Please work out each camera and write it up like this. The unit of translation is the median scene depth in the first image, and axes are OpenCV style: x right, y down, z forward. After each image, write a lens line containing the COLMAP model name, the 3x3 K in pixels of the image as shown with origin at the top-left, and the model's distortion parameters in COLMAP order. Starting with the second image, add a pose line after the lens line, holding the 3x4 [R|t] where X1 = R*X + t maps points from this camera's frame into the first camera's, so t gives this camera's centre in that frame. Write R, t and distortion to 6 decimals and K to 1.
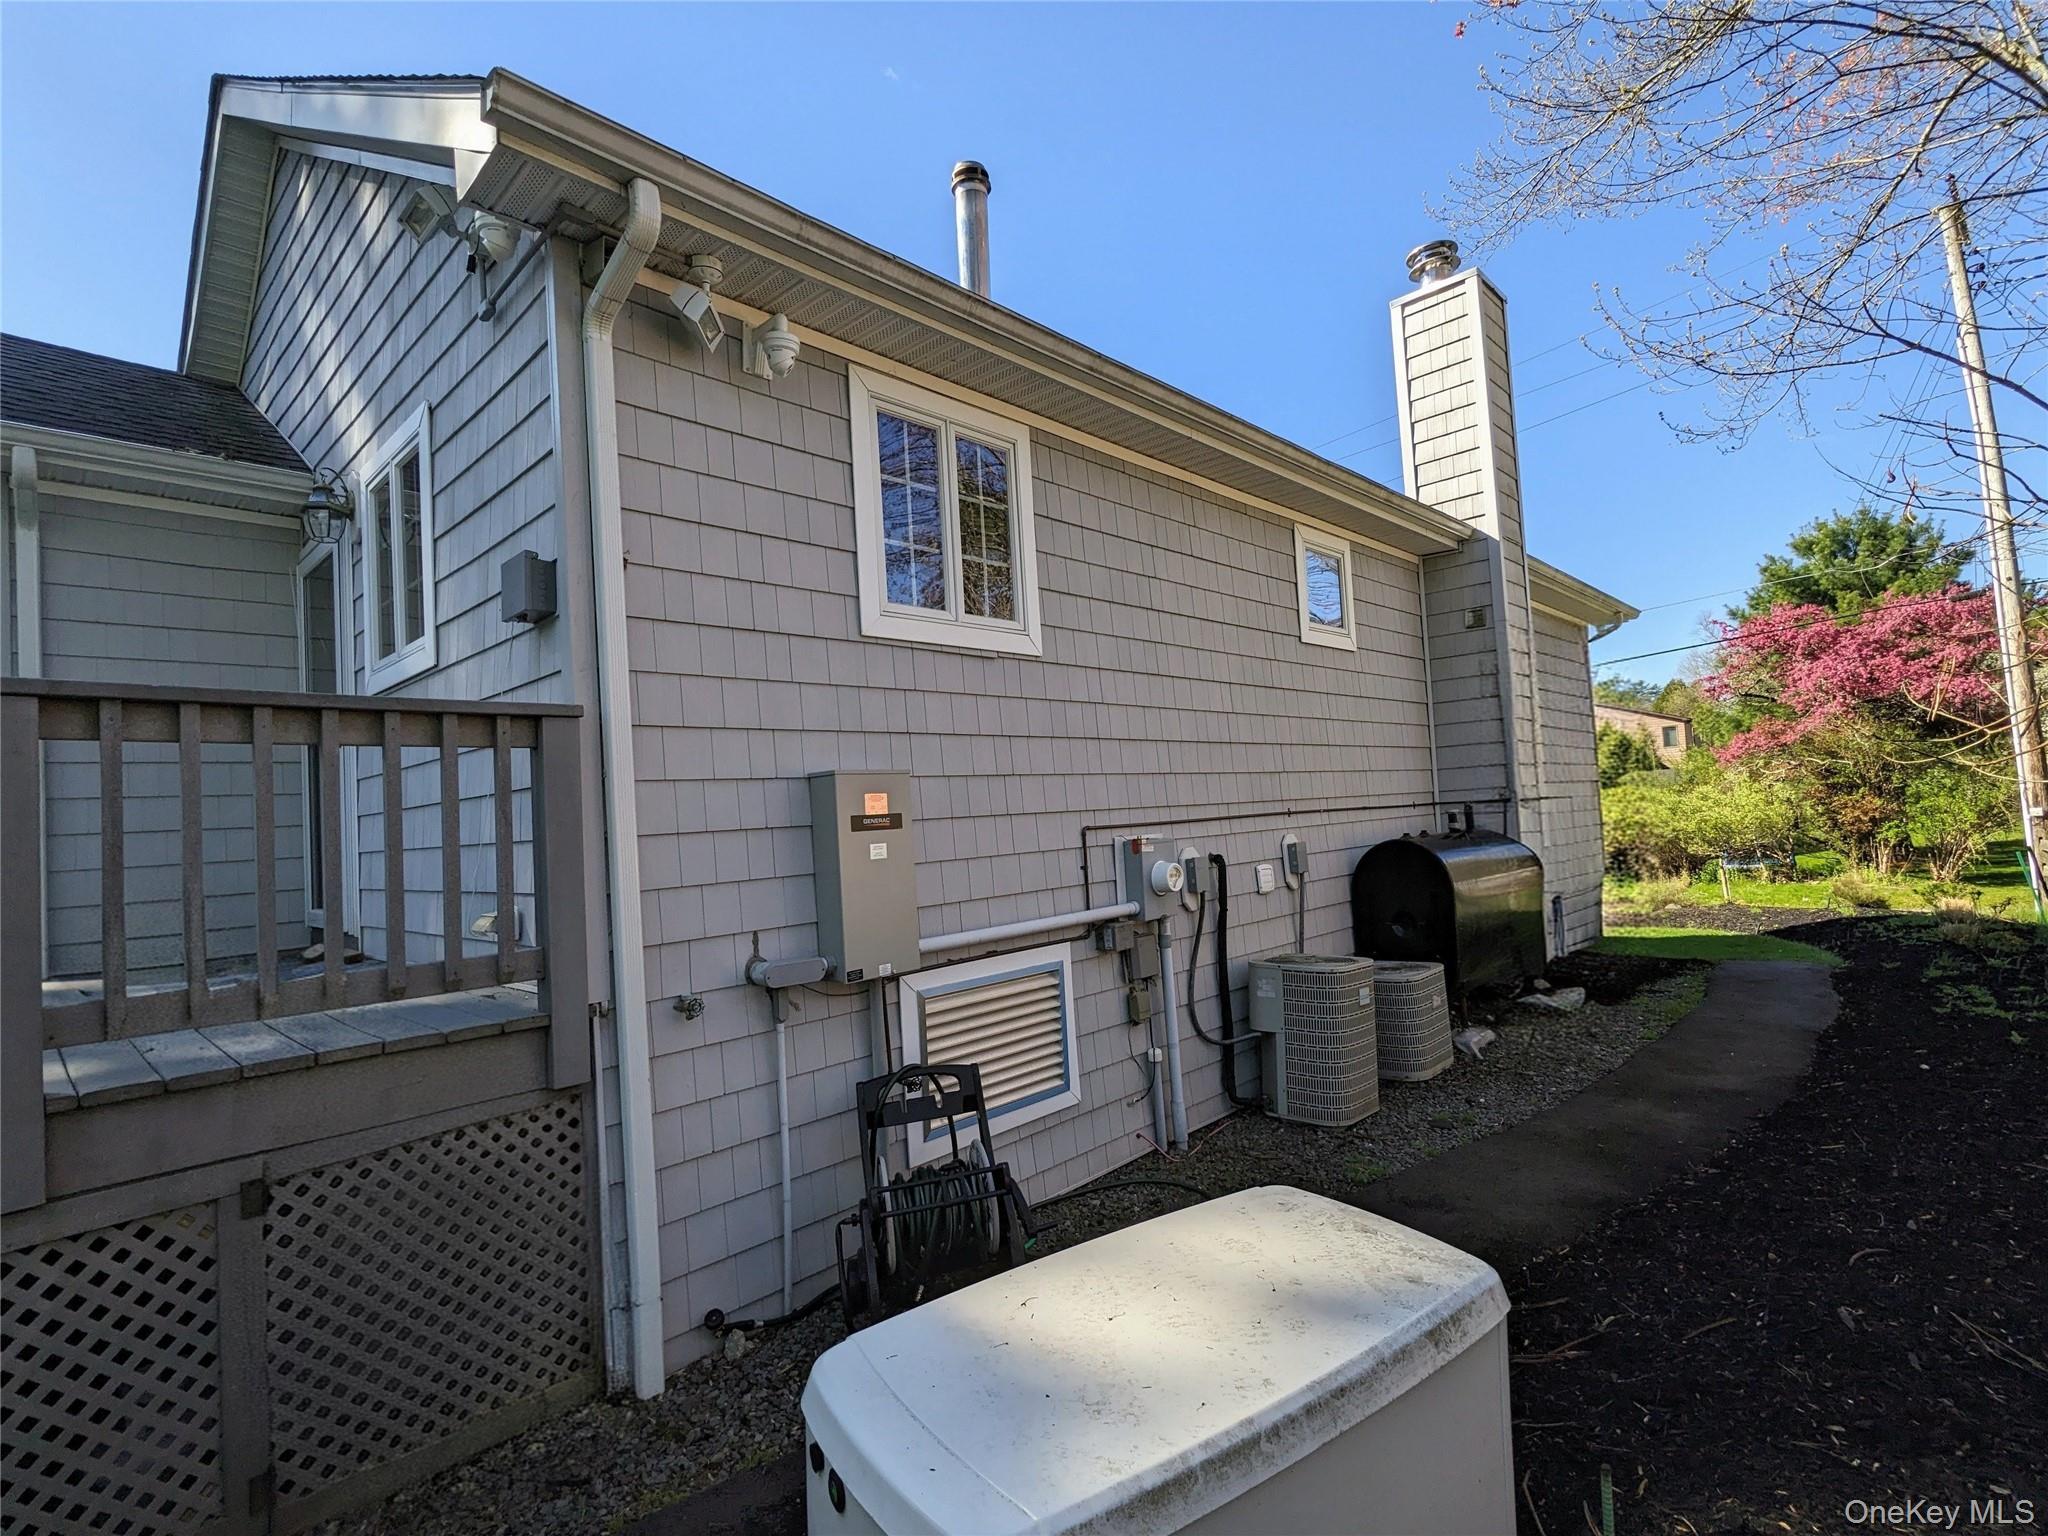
lens RADIAL K [[982.3, 0, 1013.3], [0, 982.3, 767.0], [0, 0, 1]] dist [-0.000351, 0.001170]
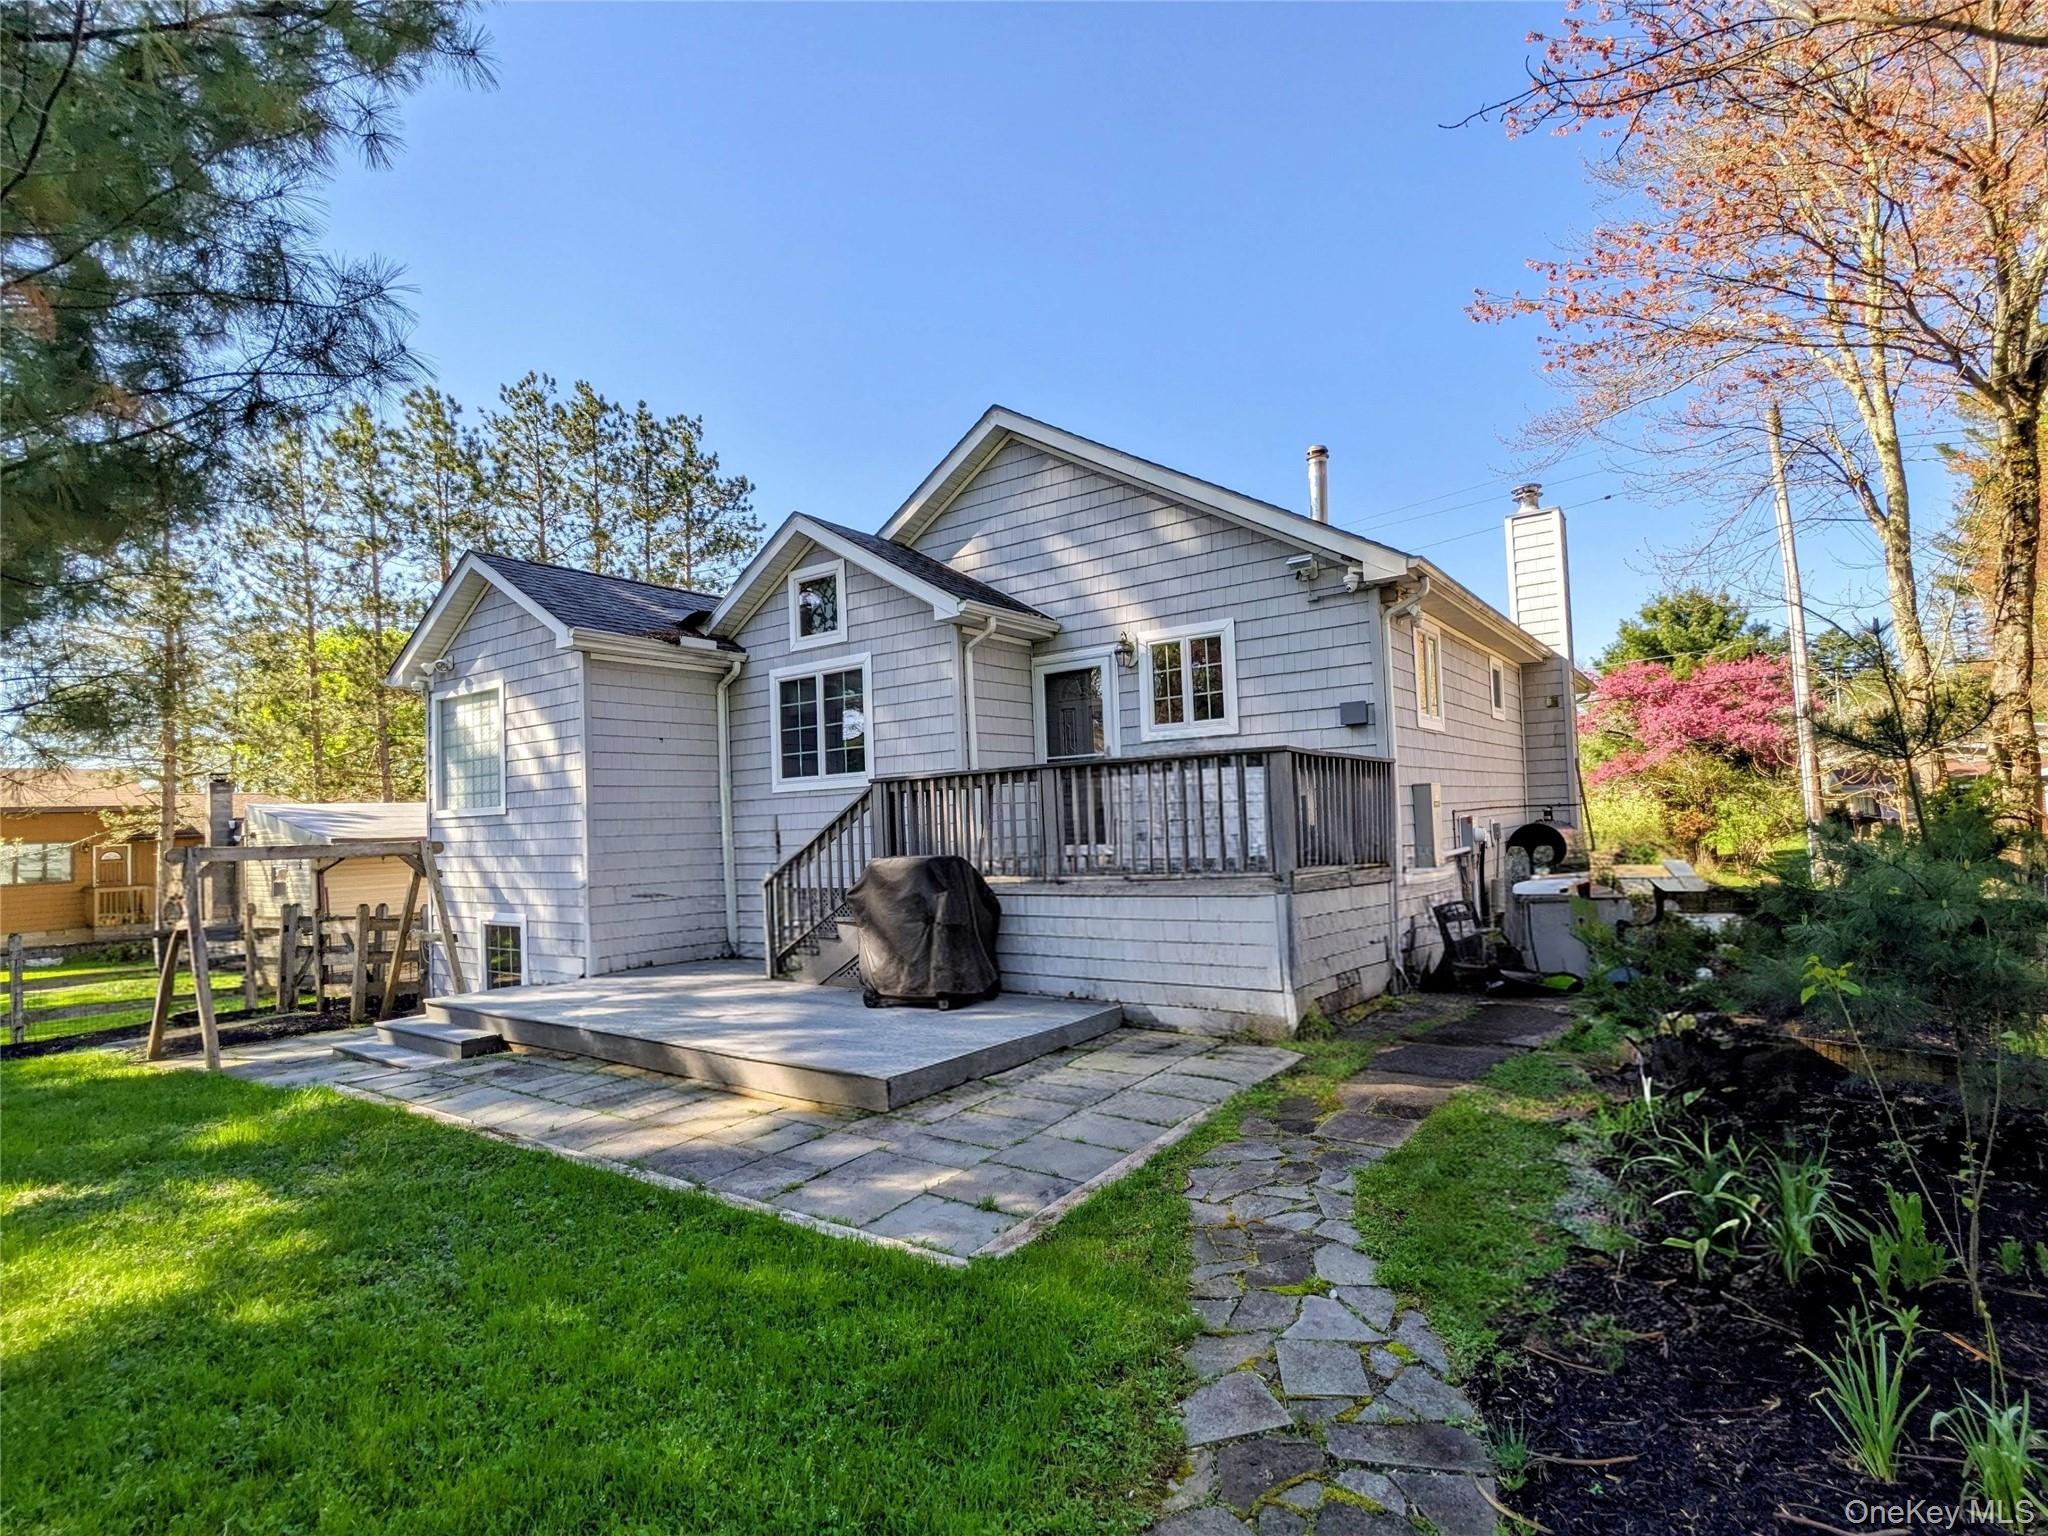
lens RADIAL K [[982.3, 0, 1031.2], [0, 982.3, 777.2], [0, 0, 1]] dist [-0.000351, 0.001170]
pose [[0.989503, 0.022304, 0.142784, -0.195780], [-0.022799, 0.999738, 0.001835, 0.000794], [-0.142705, -0.005071, 0.989752, -0.171956]]
